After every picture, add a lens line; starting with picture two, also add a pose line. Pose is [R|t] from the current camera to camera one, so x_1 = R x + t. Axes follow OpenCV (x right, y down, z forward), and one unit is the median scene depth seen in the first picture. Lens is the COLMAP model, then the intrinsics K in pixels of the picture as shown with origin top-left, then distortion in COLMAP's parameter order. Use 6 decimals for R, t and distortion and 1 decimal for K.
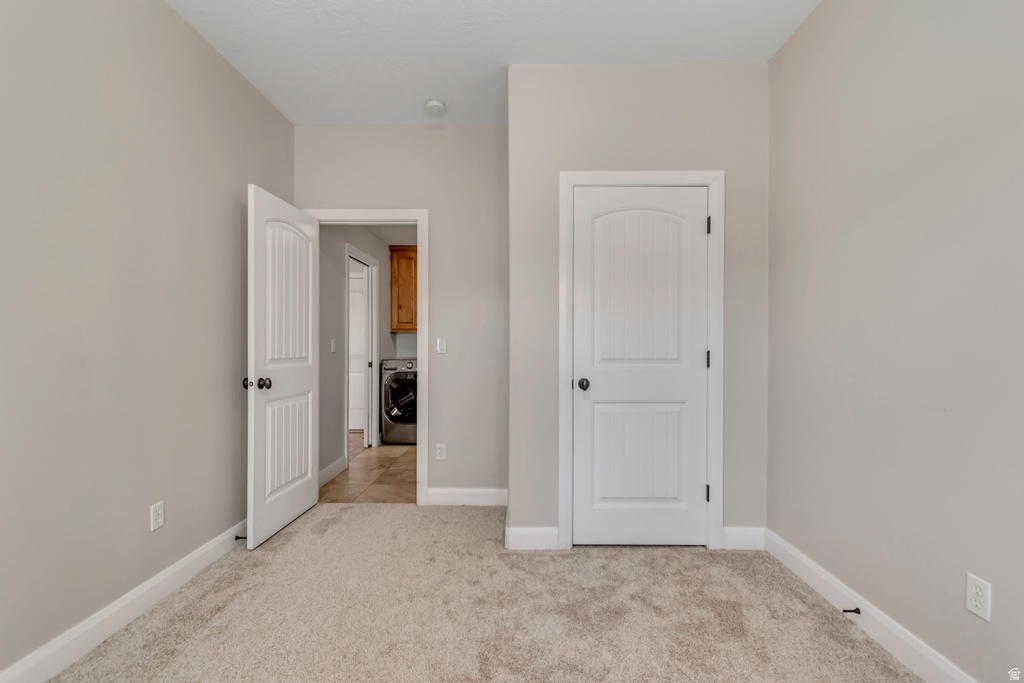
lens RADIAL K [[494.8, 0, 514.6], [0, 494.8, 338.3], [0, 0, 1]] dist [-0.000026, -0.000601]
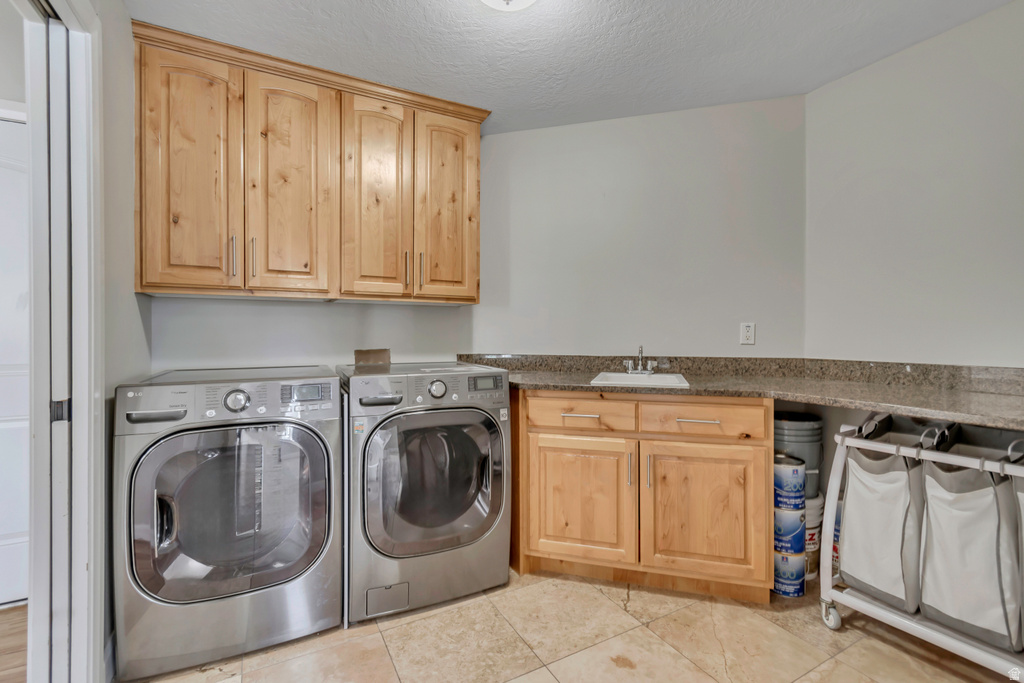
lens RADIAL K [[494.8, 0, 514.6], [0, 494.8, 338.3], [0, 0, 1]] dist [-0.000026, -0.000601]
pose [[0.885249, 0.003170, 0.465106, -0.199866], [-0.008708, 0.999914, 0.009759, 0.013063], [-0.465035, -0.012690, 0.885201, 0.654838]]
